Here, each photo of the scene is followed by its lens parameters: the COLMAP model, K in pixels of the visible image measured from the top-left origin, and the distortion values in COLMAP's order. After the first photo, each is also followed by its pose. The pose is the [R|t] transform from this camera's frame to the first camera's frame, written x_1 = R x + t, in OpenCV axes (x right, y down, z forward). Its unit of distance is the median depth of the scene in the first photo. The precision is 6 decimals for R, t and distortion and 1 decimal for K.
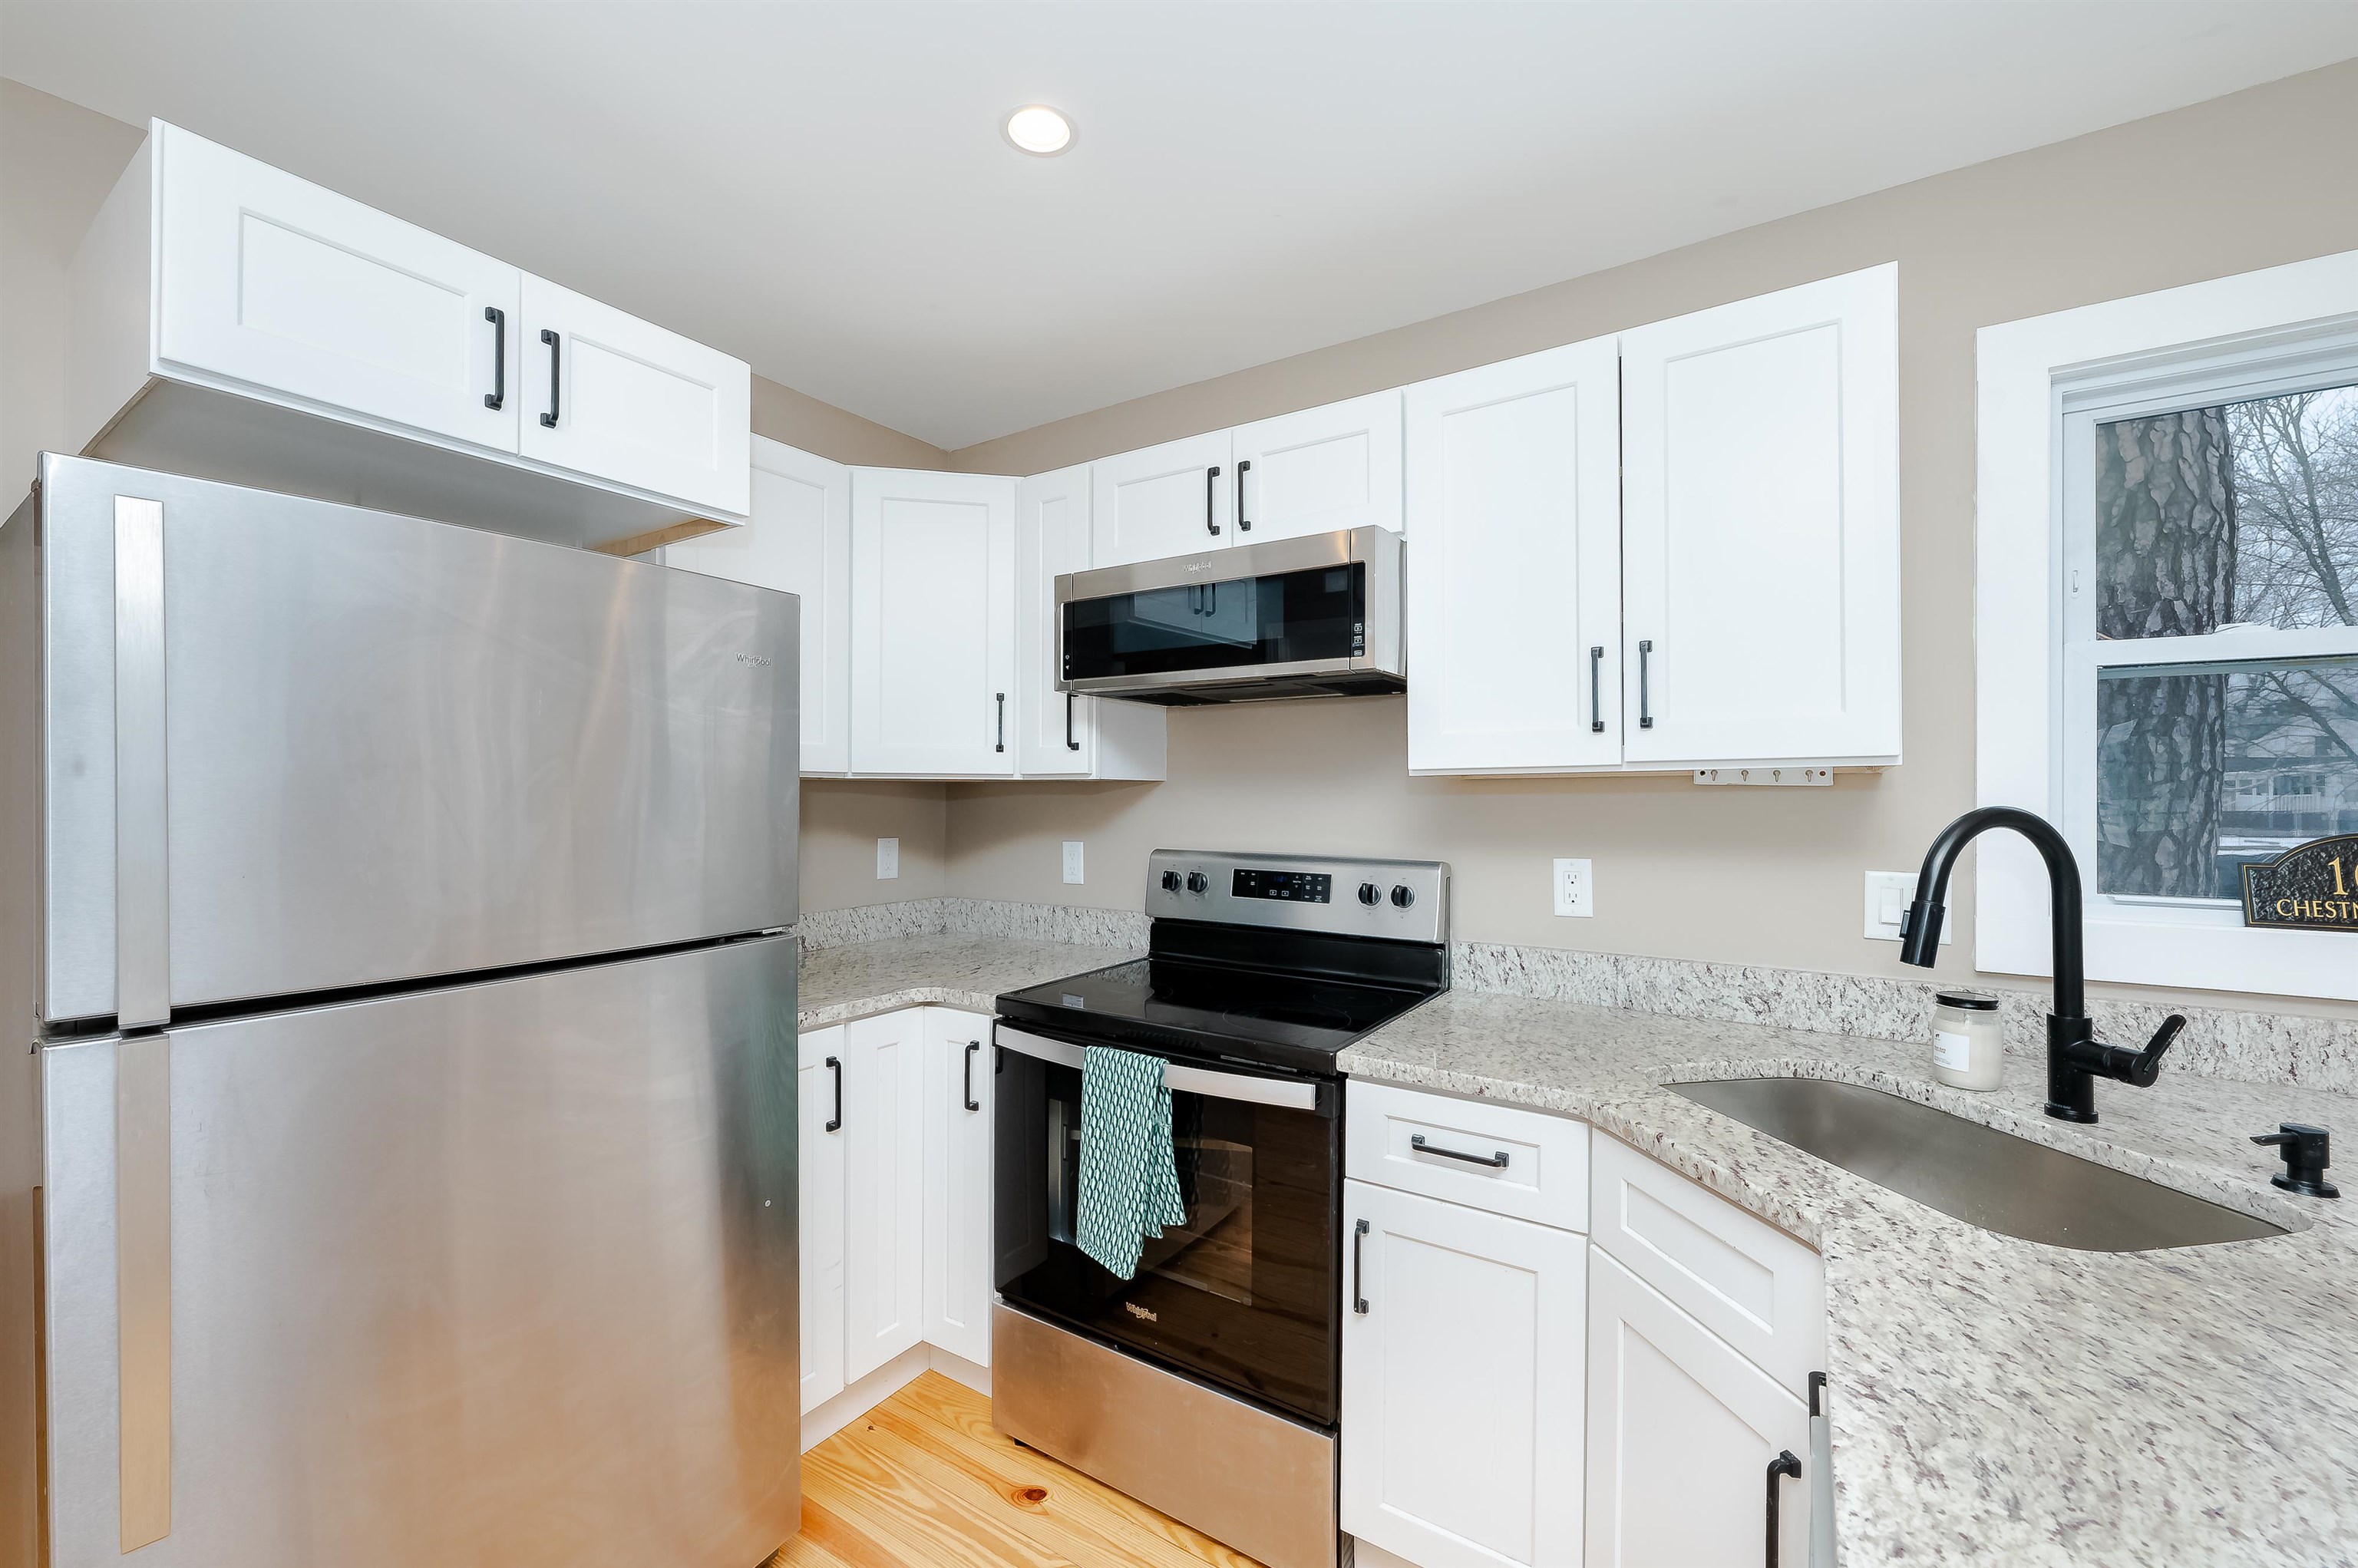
lens RADIAL K [[949.7, 0, 1179.5], [0, 949.7, 790.3], [0, 0, 1]] dist [0.000968, -0.000268]
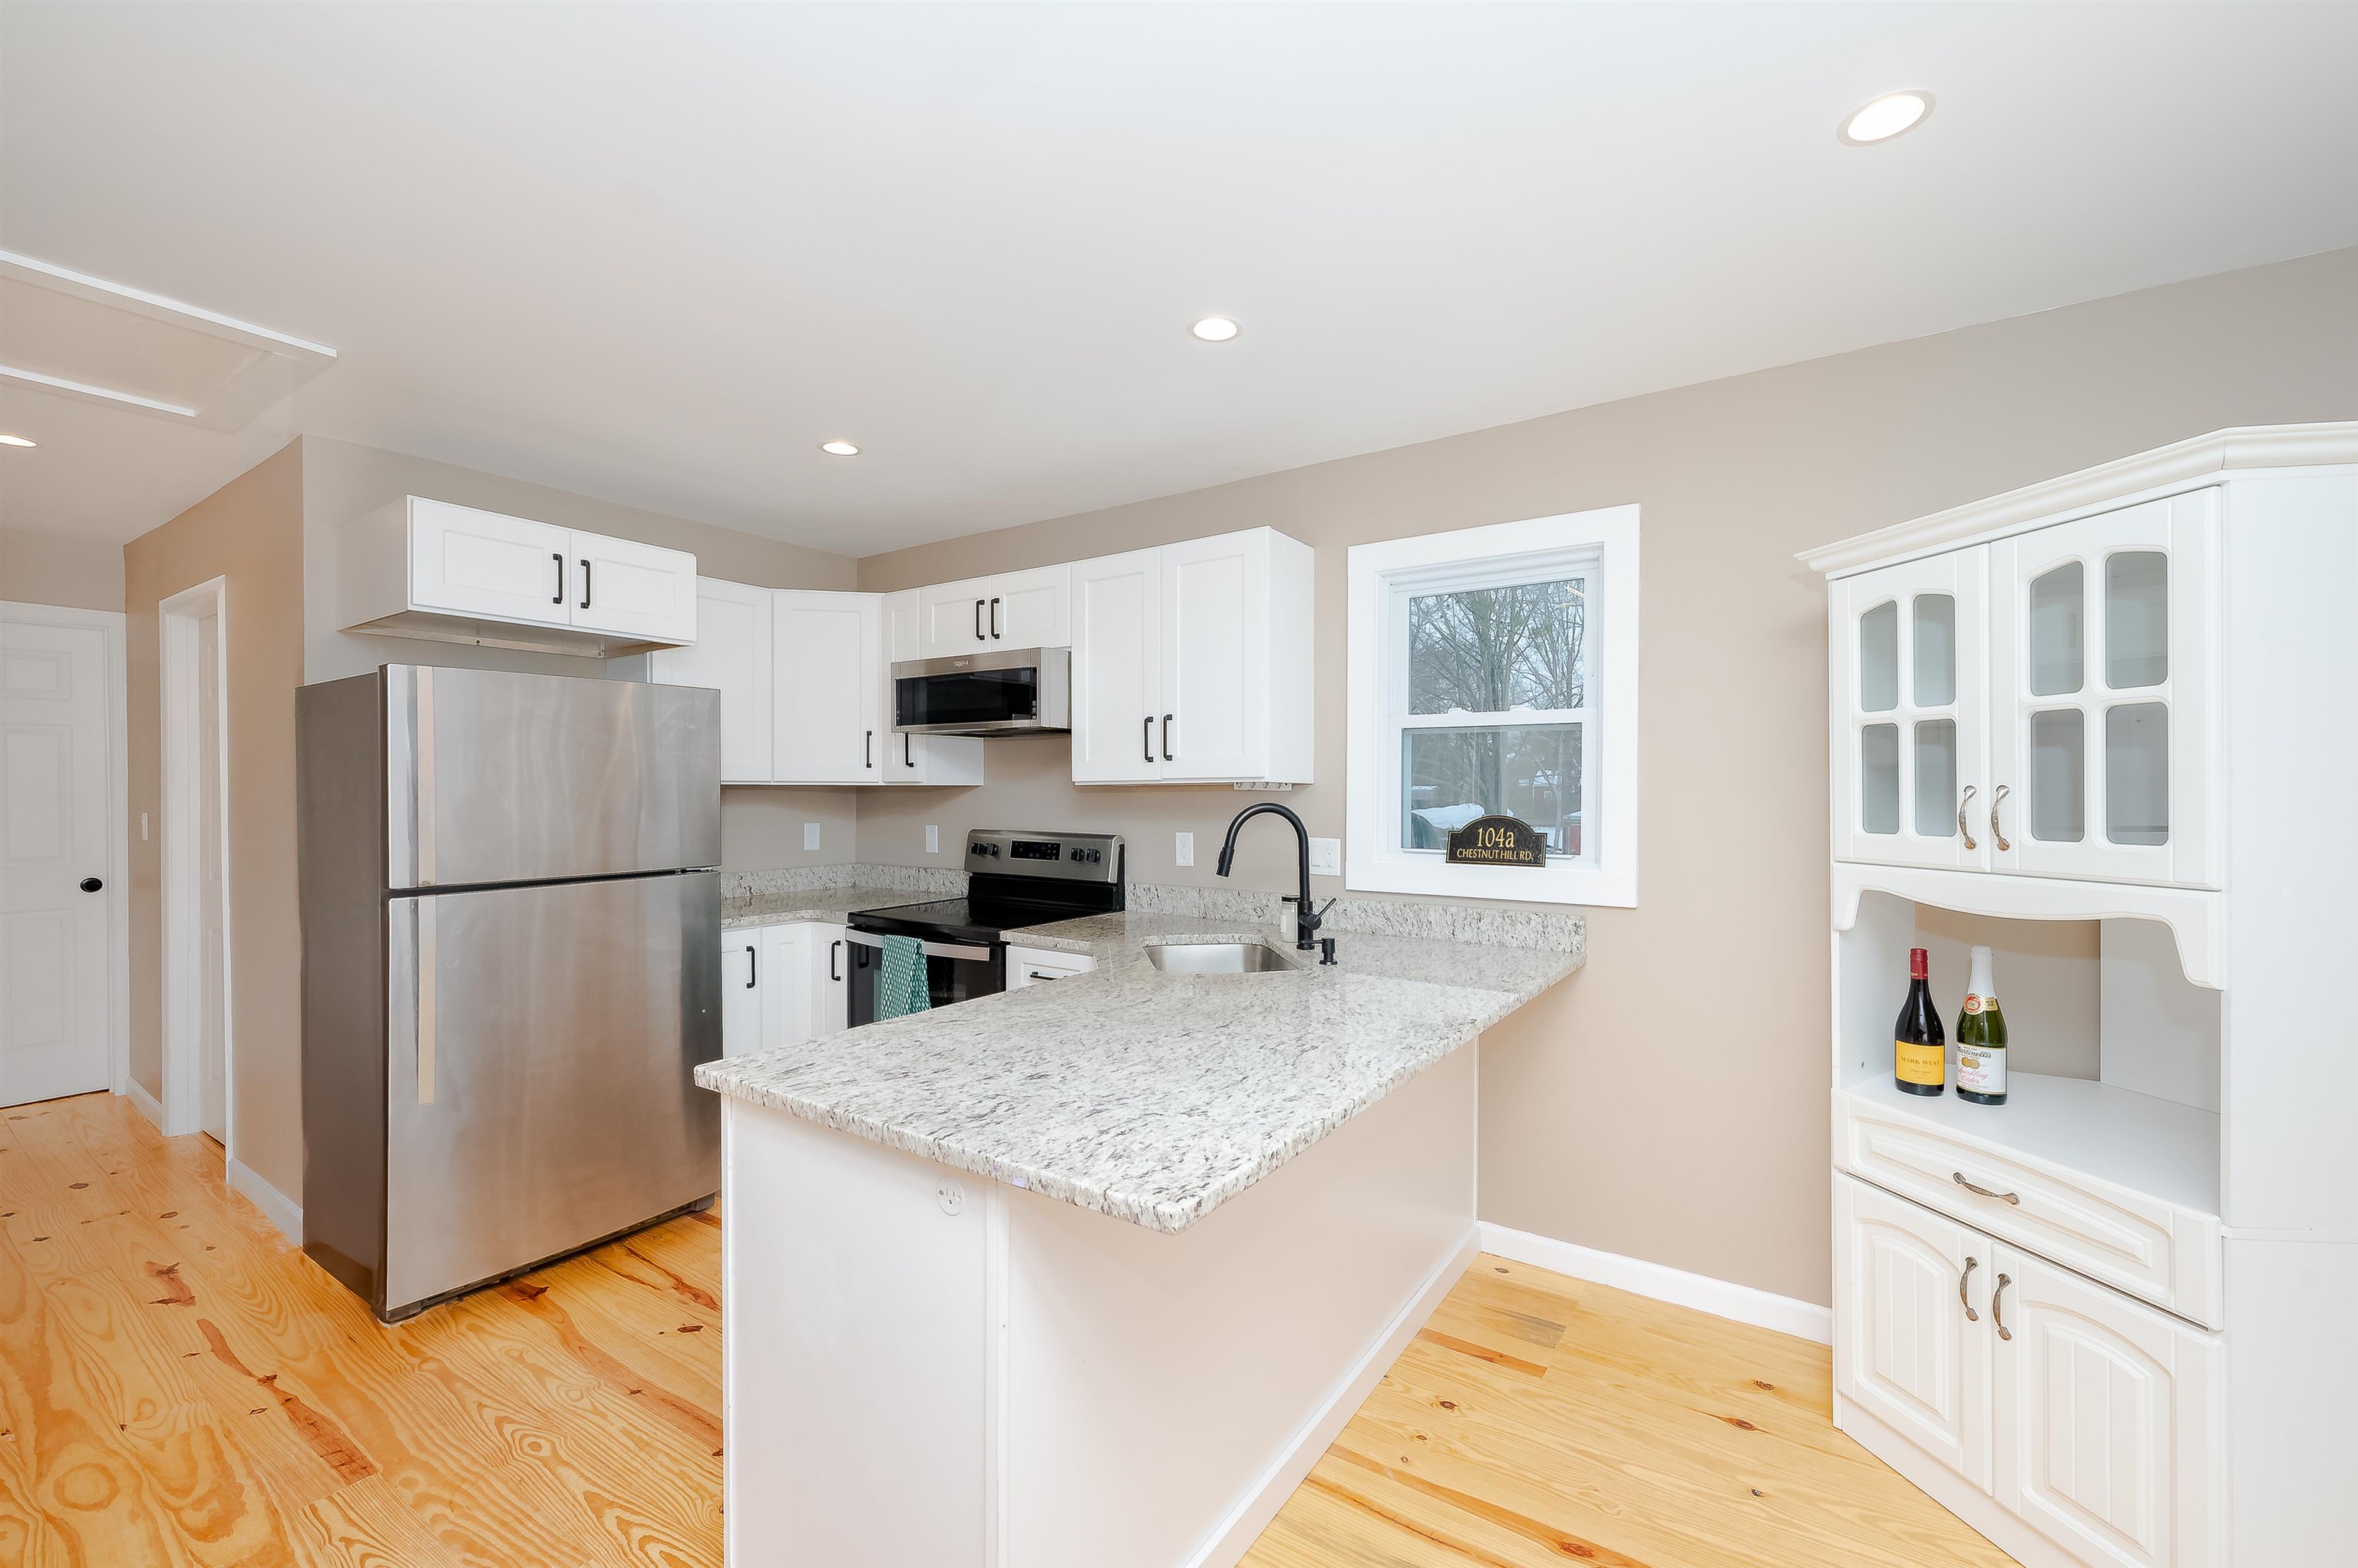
lens RADIAL K [[959.1, 0, 1219.5], [0, 959.1, 796.0], [0, 0, 1]] dist [0.001695, 0.000090]
pose [[0.999996, -0.000351, -0.002971, 0.538015], [0.000383, 0.999939, 0.011010, -0.014069], [0.002967, -0.011011, 0.999935, -0.810187]]
